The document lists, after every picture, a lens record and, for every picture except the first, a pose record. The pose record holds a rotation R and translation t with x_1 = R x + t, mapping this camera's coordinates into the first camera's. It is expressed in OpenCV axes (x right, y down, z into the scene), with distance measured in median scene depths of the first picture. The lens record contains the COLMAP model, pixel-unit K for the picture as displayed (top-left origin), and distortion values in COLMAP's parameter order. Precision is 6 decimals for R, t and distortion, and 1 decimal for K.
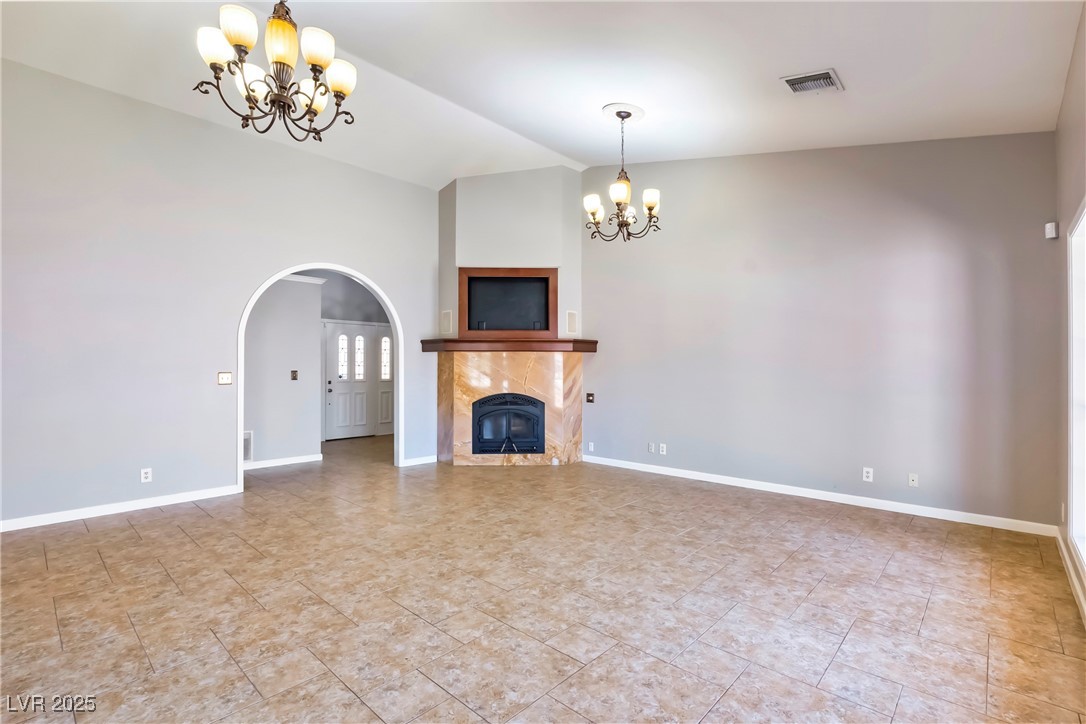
lens RADIAL K [[499.9, 0, 542.1], [0, 499.9, 367.8], [0, 0, 1]] dist [-0.005822, -0.000499]
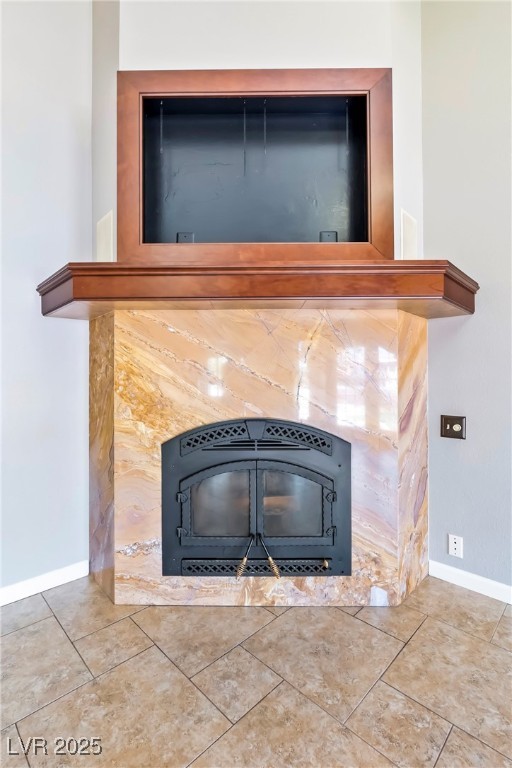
lens RADIAL K [[353.5, 0, 256.0], [0, 353.5, 384.0], [0, 0, 1]] dist [-0.005822, -0.000499]
pose [[0.999613, -0.004935, -0.027370, -0.059134], [0.004846, 0.999983, -0.003307, 0.025892], [0.027386, 0.003174, 0.999620, 0.728832]]
